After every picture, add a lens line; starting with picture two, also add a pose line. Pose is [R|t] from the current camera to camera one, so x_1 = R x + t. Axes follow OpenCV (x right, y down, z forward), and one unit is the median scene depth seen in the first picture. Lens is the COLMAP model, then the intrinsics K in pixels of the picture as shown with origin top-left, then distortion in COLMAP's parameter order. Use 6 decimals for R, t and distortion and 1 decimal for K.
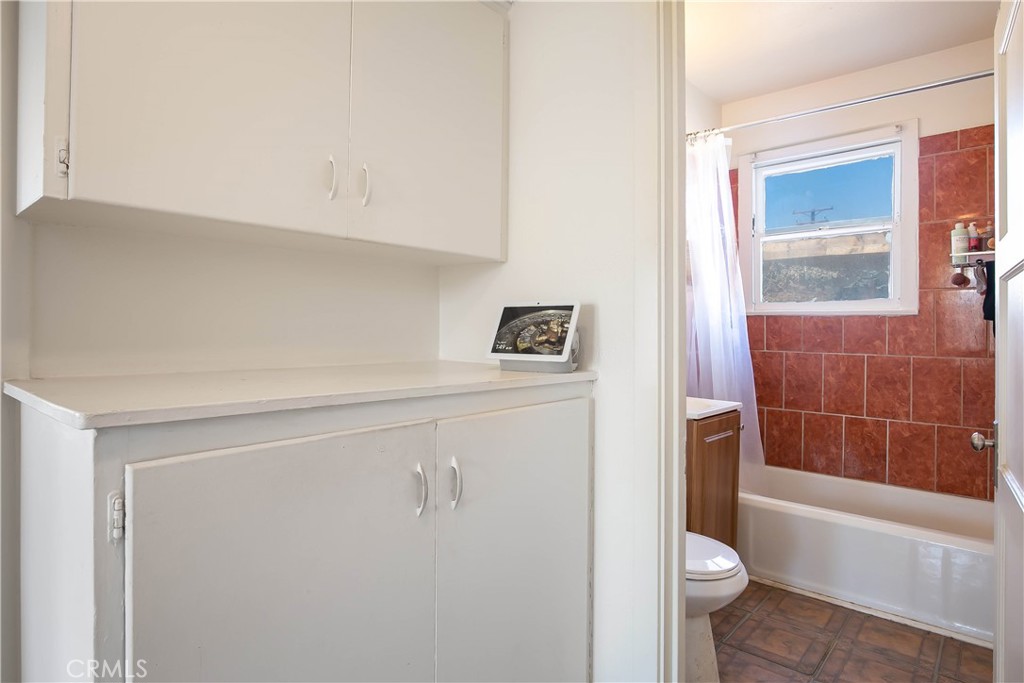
lens RADIAL K [[573.3, 0, 511.4], [0, 573.3, 337.0], [0, 0, 1]] dist [-0.007429, -0.001512]
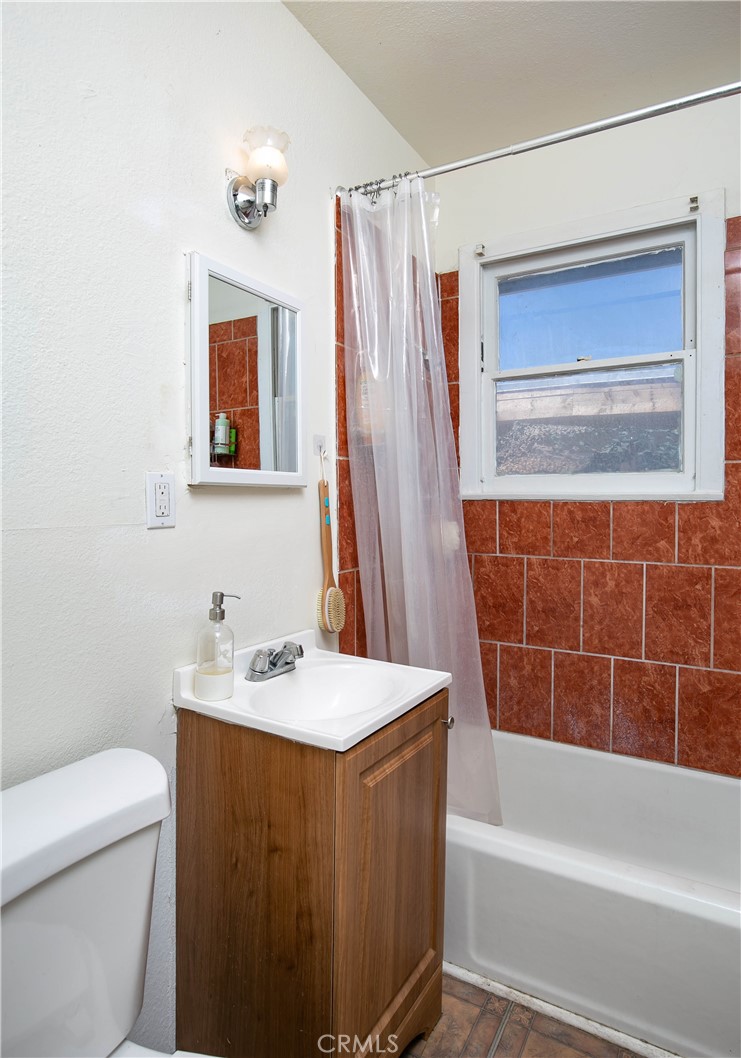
lens RADIAL K [[603.2, 0, 371.9], [0, 603.2, 527.8], [0, 0, 1]] dist [0.004902, 0.000516]
pose [[0.981478, -0.019411, 0.190591, 0.190227], [0.011626, 0.999055, 0.041879, -0.039356], [-0.191224, -0.038888, 0.980776, 0.392944]]
